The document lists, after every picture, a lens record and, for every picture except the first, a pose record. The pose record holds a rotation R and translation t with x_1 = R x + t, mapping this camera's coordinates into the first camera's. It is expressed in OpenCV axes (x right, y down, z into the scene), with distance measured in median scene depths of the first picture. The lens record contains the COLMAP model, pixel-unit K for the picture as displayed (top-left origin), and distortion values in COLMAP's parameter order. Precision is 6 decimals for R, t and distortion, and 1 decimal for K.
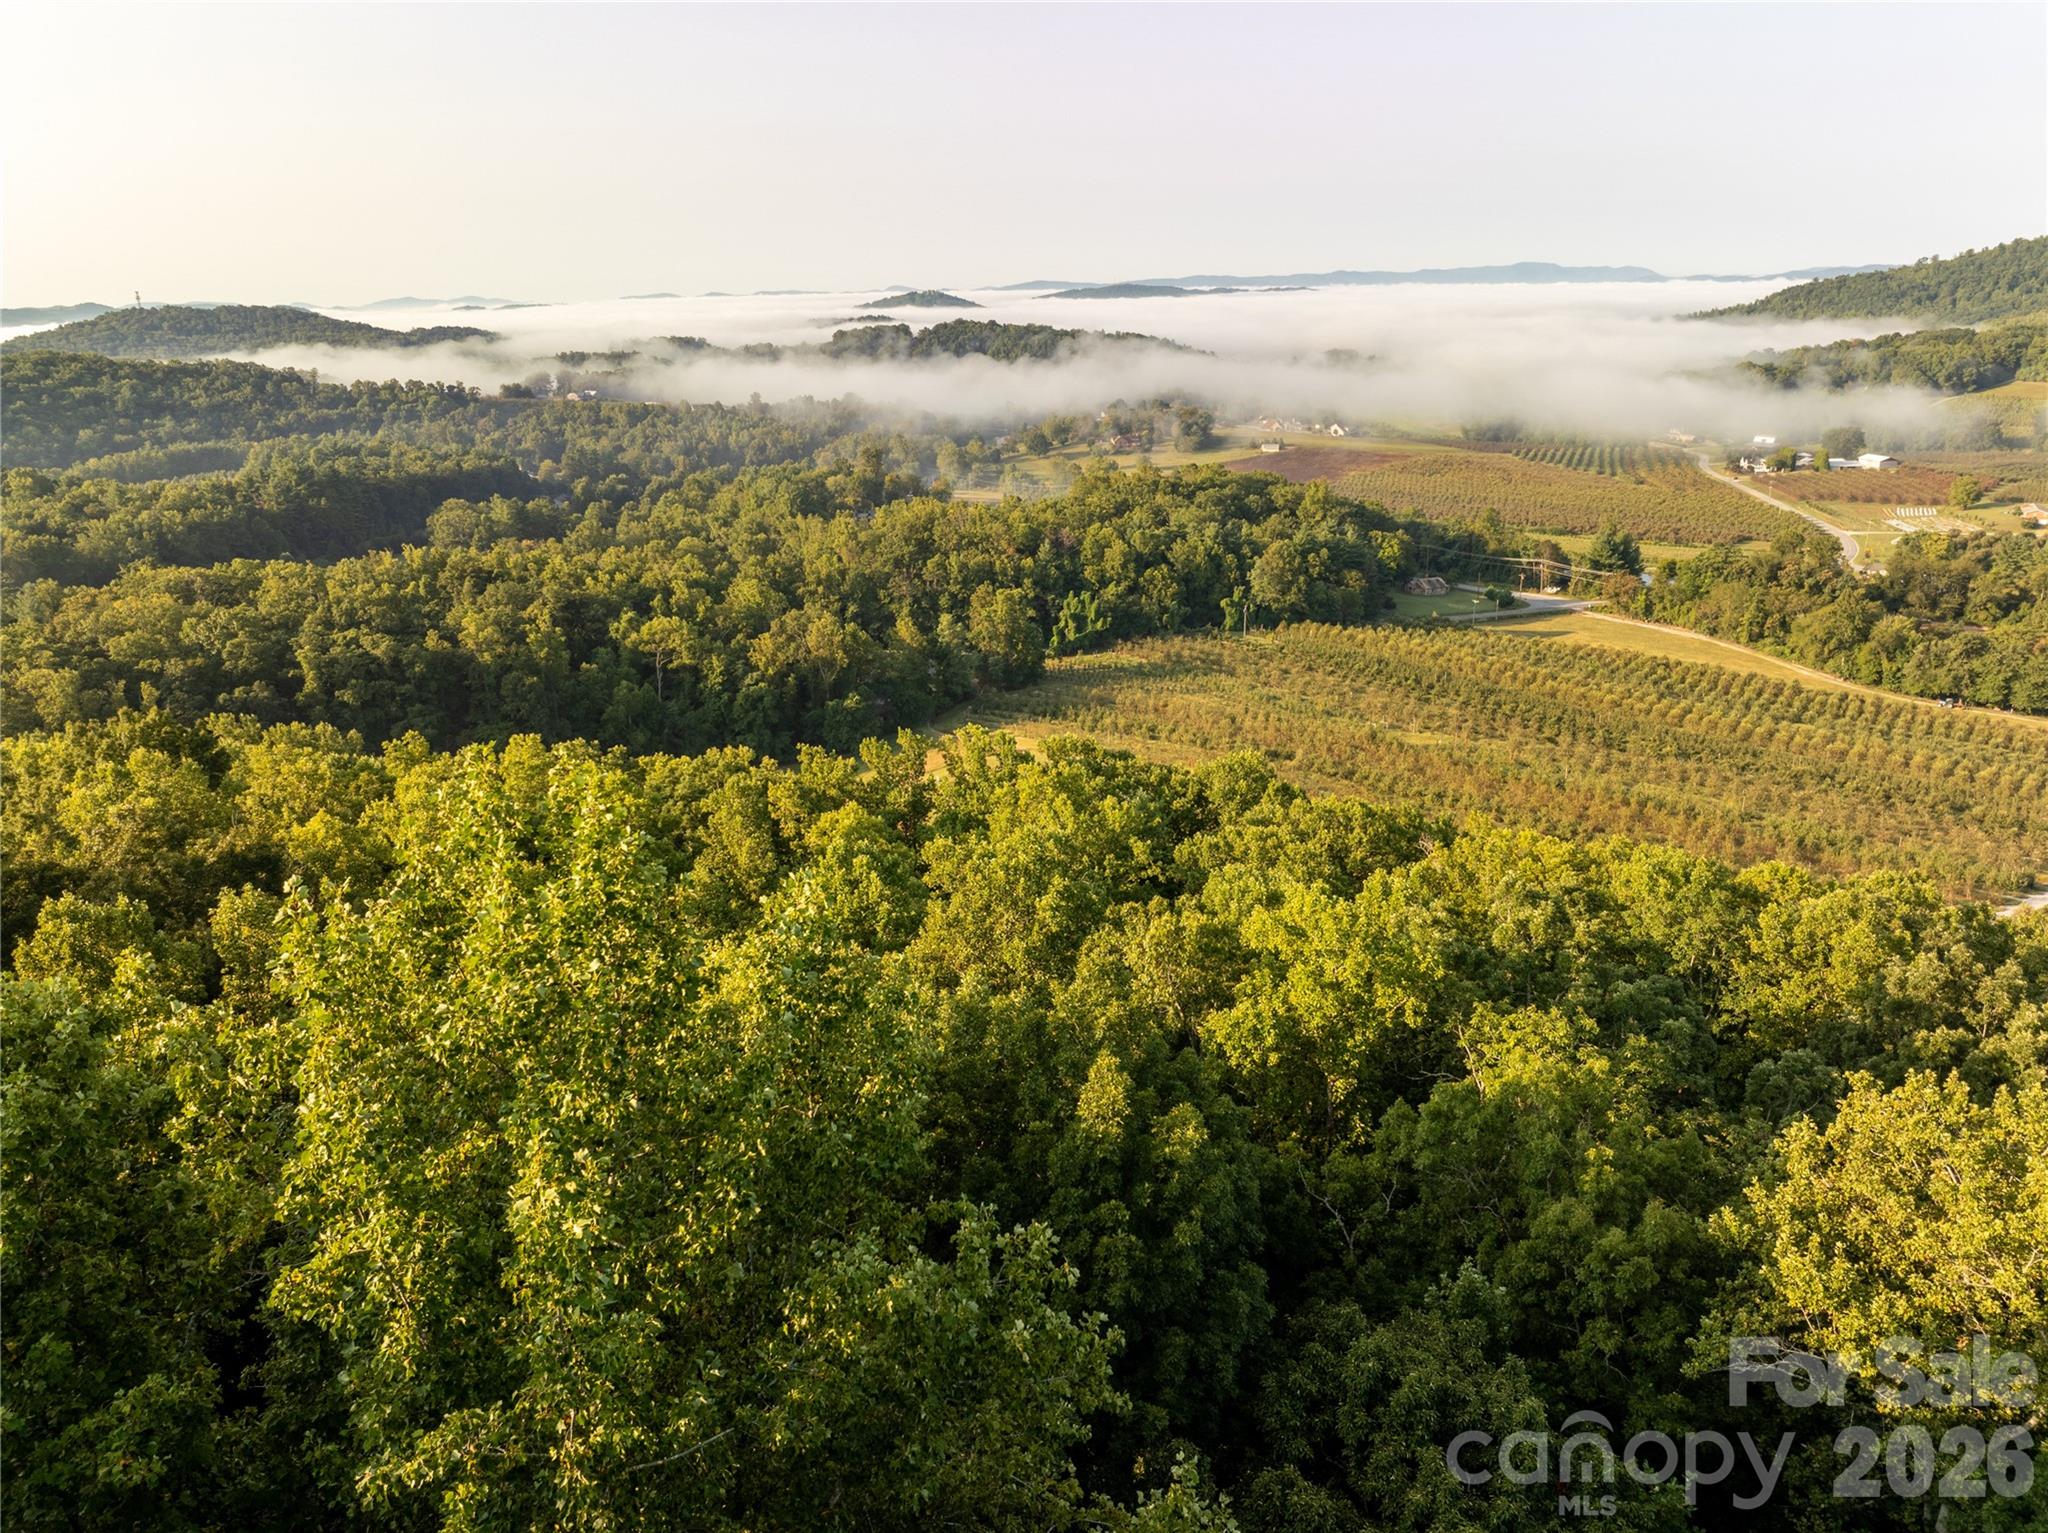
lens RADIAL K [[1448.5, 0, 1022.5], [0, 1448.5, 768.8], [0, 0, 1]] dist [-0.044694, 0.012675]
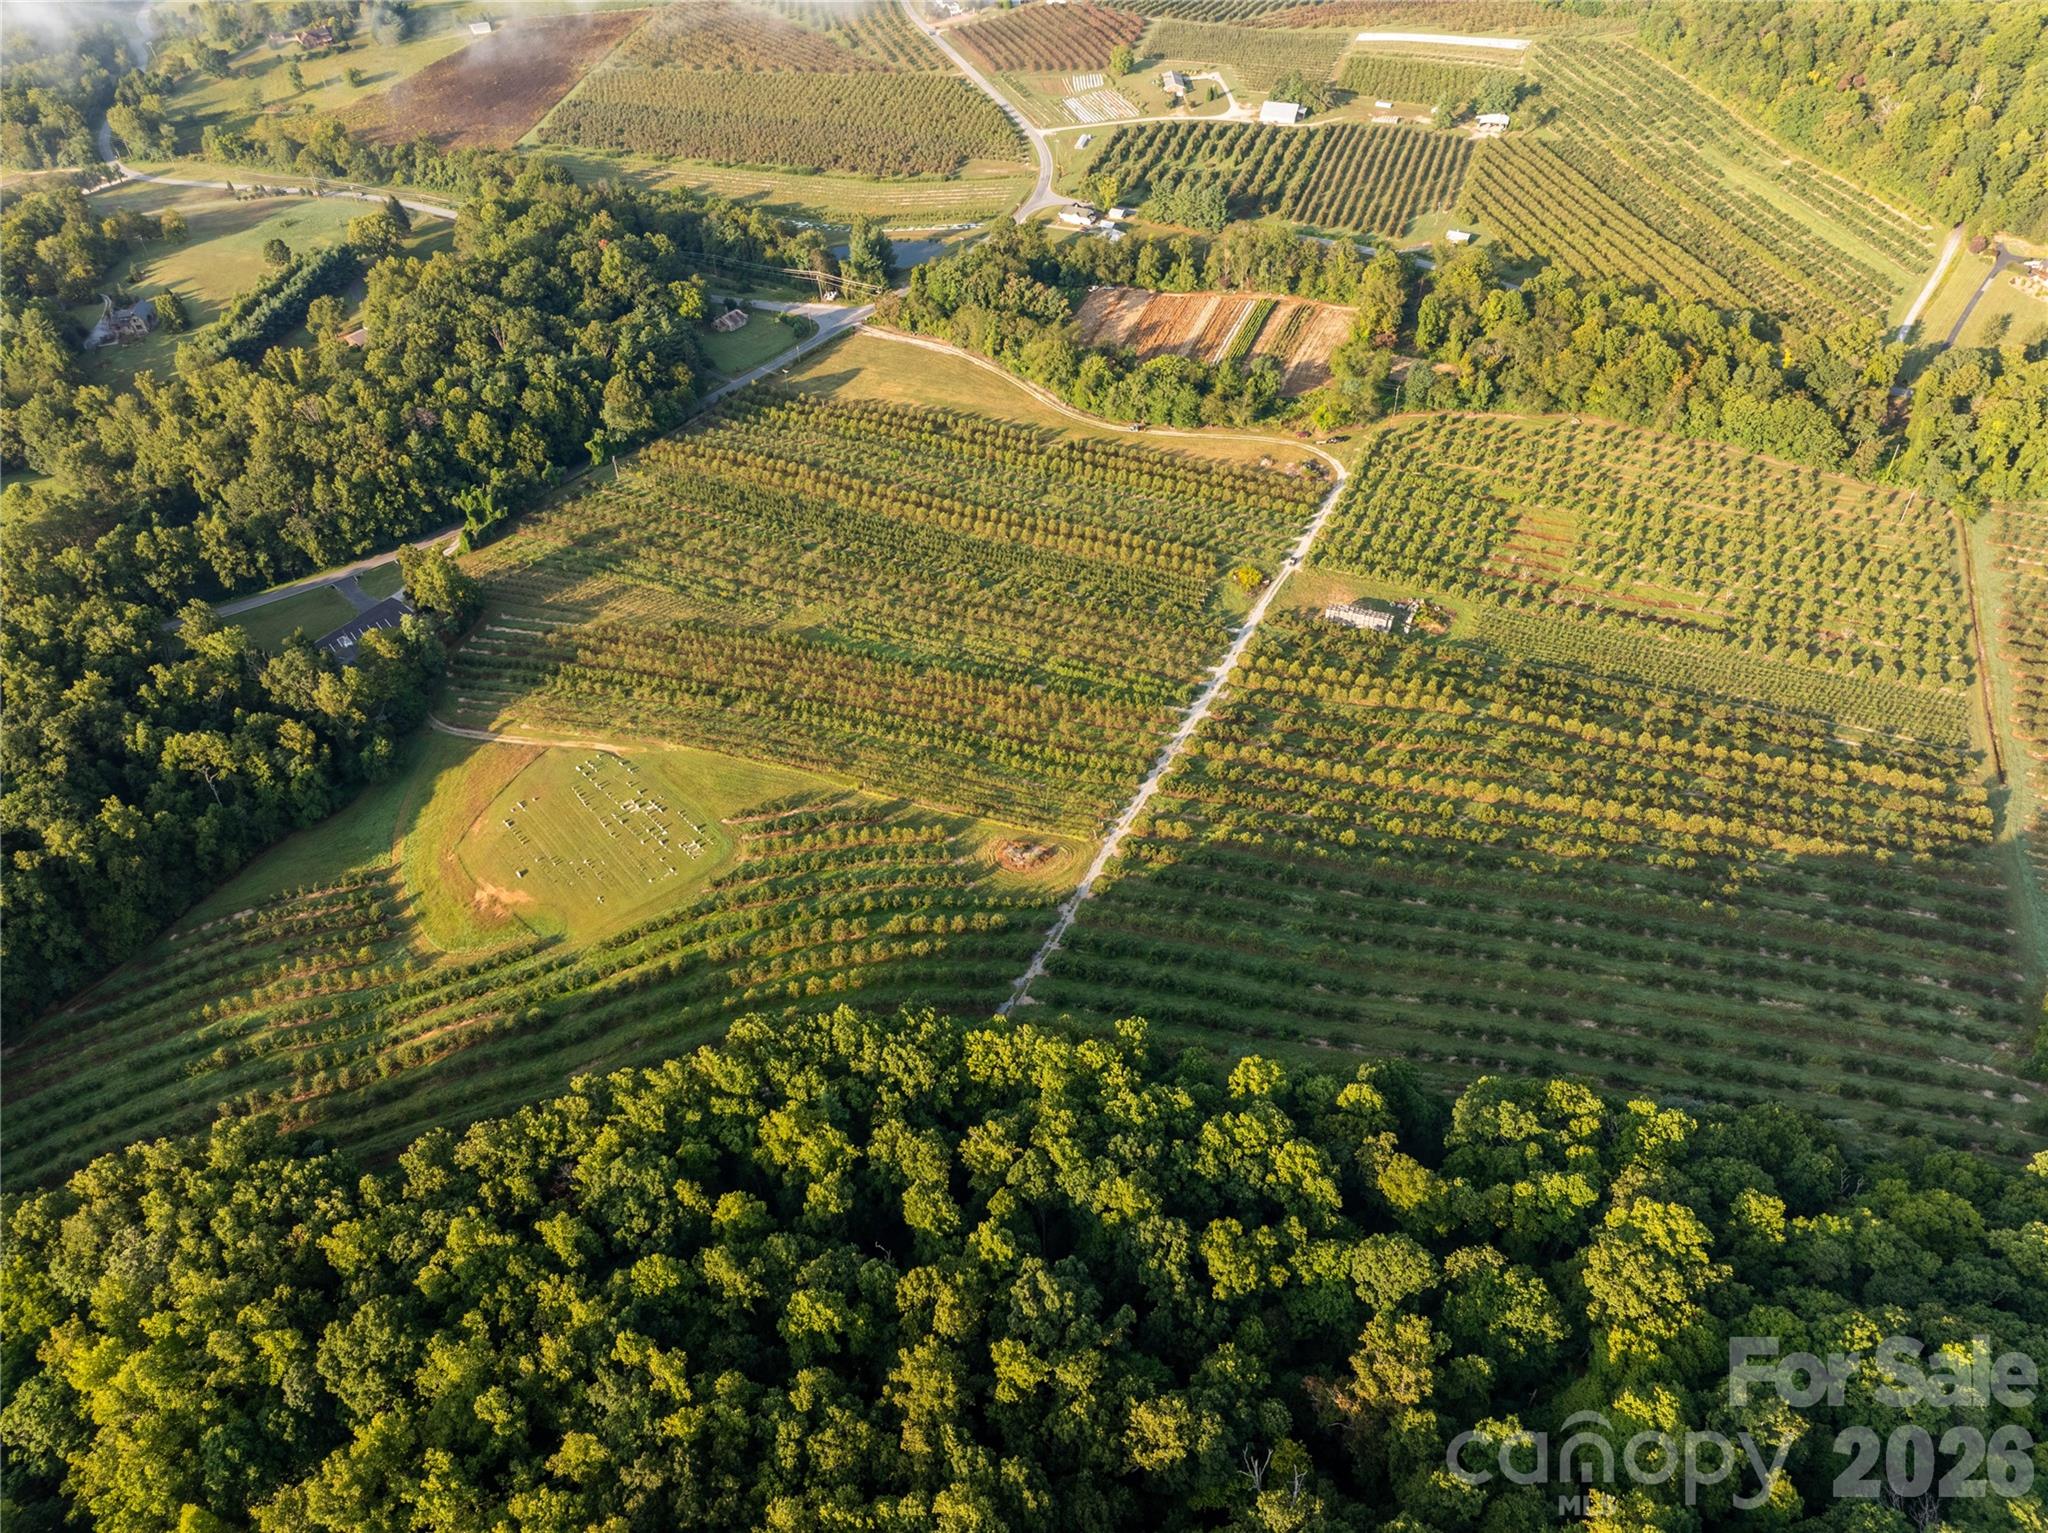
lens RADIAL K [[1448.5, 0, 1031.6], [0, 1448.5, 761.9], [0, 0, 1]] dist [-0.044694, 0.012675]
pose [[0.860327, -0.340185, 0.379620, -0.114268], [0.163969, 0.889836, 0.425800, -0.472846], [-0.482650, -0.304082, 0.821330, -0.275031]]
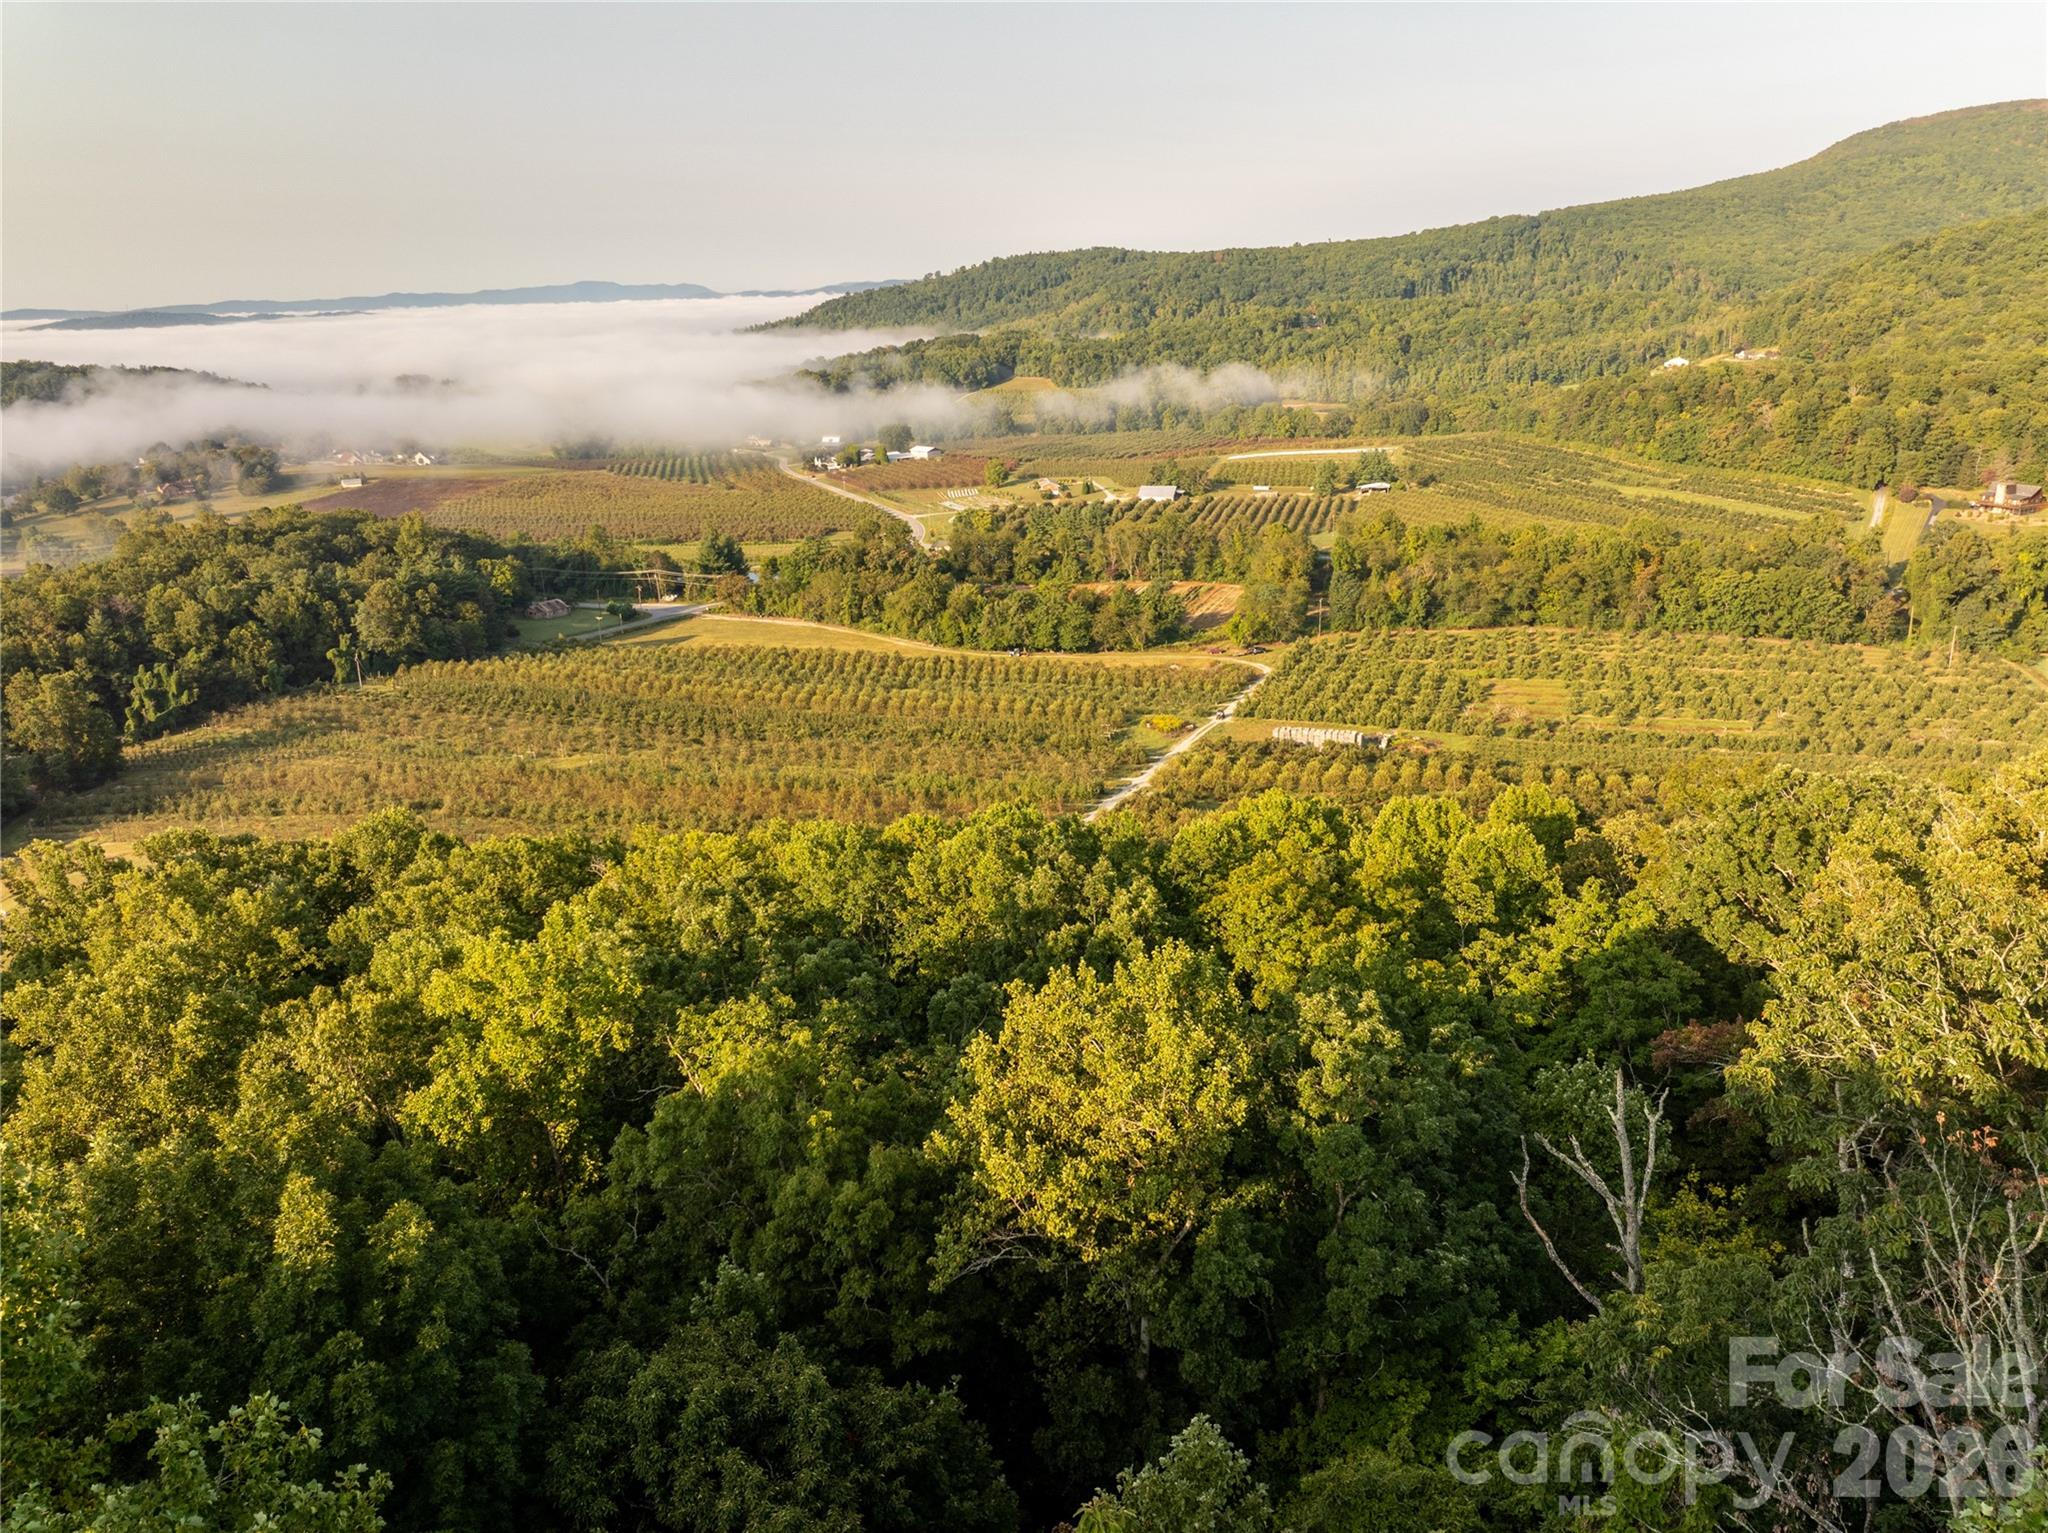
lens RADIAL K [[1448.5, 0, 1025.6], [0, 1448.5, 763.1], [0, 0, 1]] dist [-0.044694, 0.012675]
pose [[0.823444, -0.174767, 0.539812, -0.001100], [0.183428, 0.982290, 0.038216, -0.001312], [-0.536930, 0.067548, 0.840918, 0.004028]]
